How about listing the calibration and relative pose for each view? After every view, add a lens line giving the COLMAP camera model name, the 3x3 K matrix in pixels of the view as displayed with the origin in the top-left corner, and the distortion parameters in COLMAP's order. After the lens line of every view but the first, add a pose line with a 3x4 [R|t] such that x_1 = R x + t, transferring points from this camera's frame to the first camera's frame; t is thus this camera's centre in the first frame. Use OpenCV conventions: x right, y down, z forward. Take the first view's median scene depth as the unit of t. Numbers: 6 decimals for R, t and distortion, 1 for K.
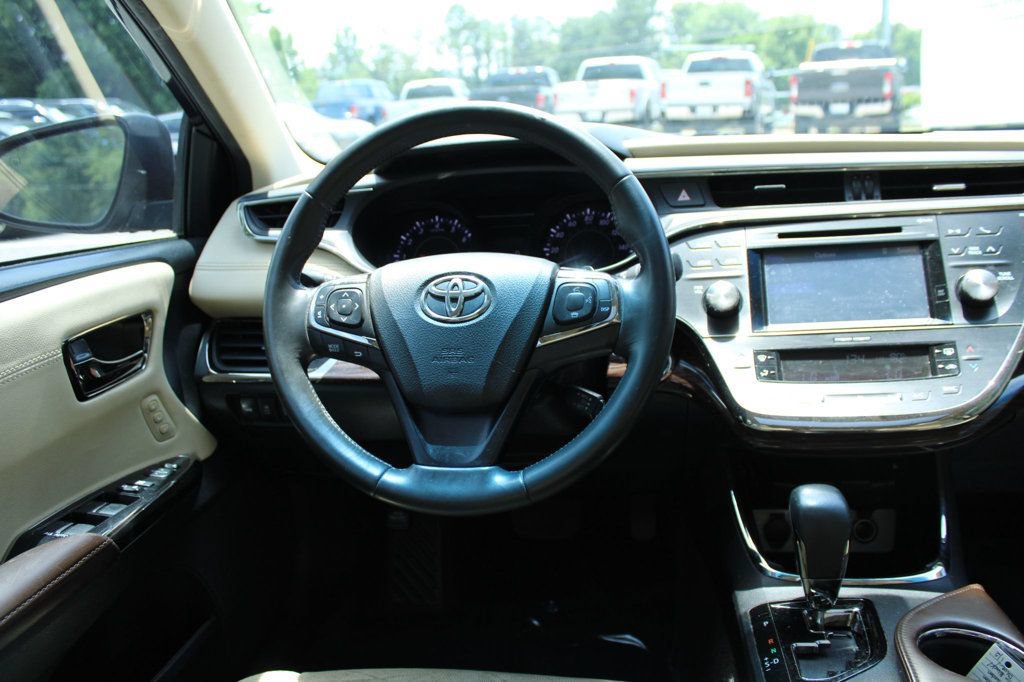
lens RADIAL K [[859.0, 0, 512.0], [0, 859.0, 341.0], [0, 0, 1]] dist [-0.171736, 0.172001]
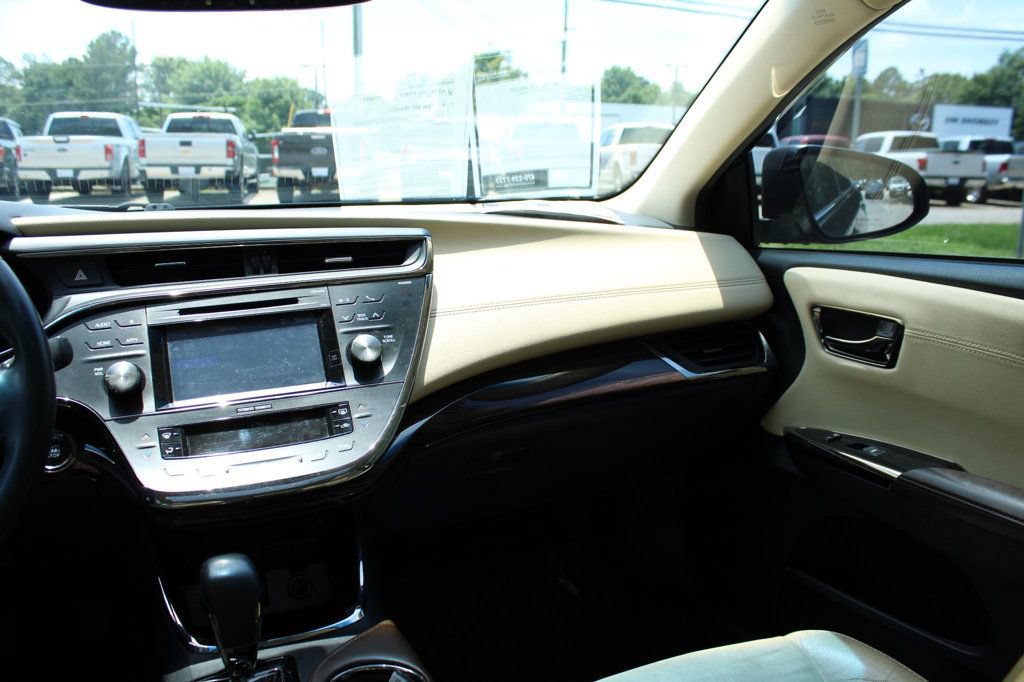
lens RADIAL K [[859.0, 0, 512.0], [0, 859.0, 341.0], [0, 0, 1]] dist [-0.171736, 0.172001]
pose [[0.836660, -0.056895, 0.544759, 0.102691], [0.094561, 0.994660, -0.041346, -0.011437], [-0.539498, 0.086105, 0.837573, -0.058704]]
